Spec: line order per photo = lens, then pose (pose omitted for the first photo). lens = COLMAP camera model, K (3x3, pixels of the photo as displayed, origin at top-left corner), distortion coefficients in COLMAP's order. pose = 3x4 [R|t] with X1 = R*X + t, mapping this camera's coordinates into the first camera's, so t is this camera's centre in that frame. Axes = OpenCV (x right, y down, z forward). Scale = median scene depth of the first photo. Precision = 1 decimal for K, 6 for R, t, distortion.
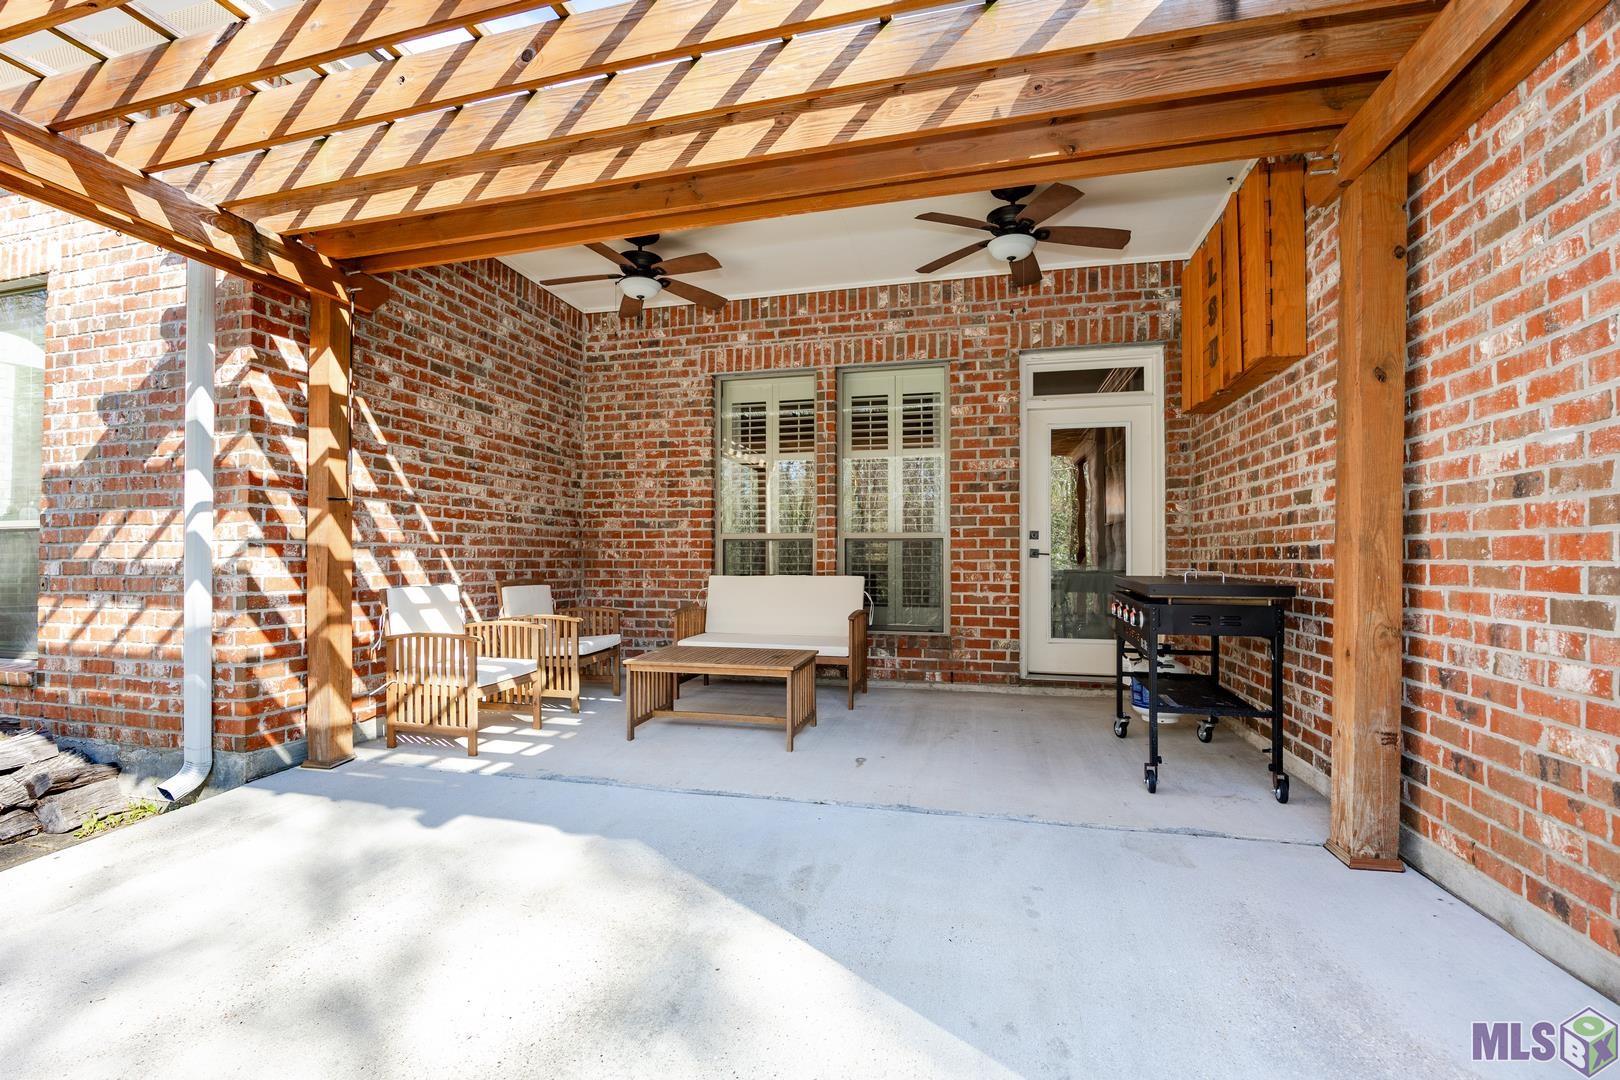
lens RADIAL K [[714.9, 0, 836.3], [0, 714.9, 546.0], [0, 0, 1]] dist [-0.030029, 0.007652]
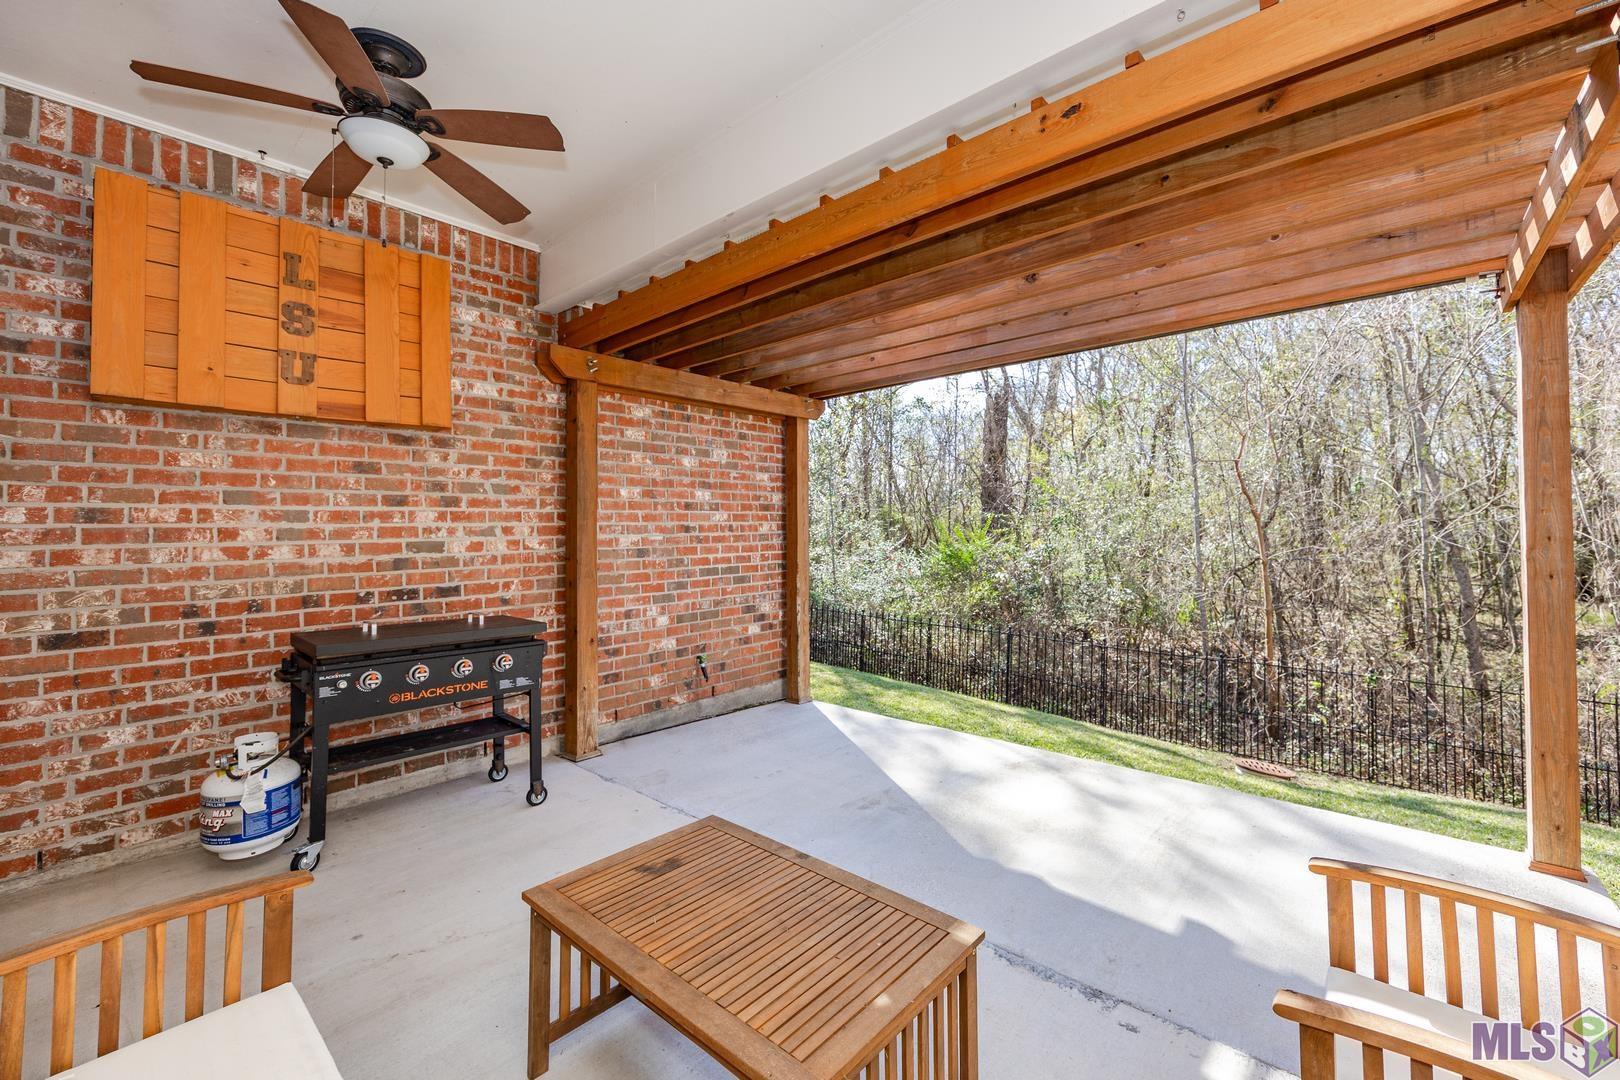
lens RADIAL K [[678.7, 0, 895.4], [0, 678.7, 515.9], [0, 0, 1]] dist [-0.000687, 0.000092]
pose [[-0.913063, 0.023987, 0.407113, -0.322498], [0.009035, 0.999213, -0.038611, -0.042619], [-0.407719, -0.031576, -0.912561, 1.047109]]
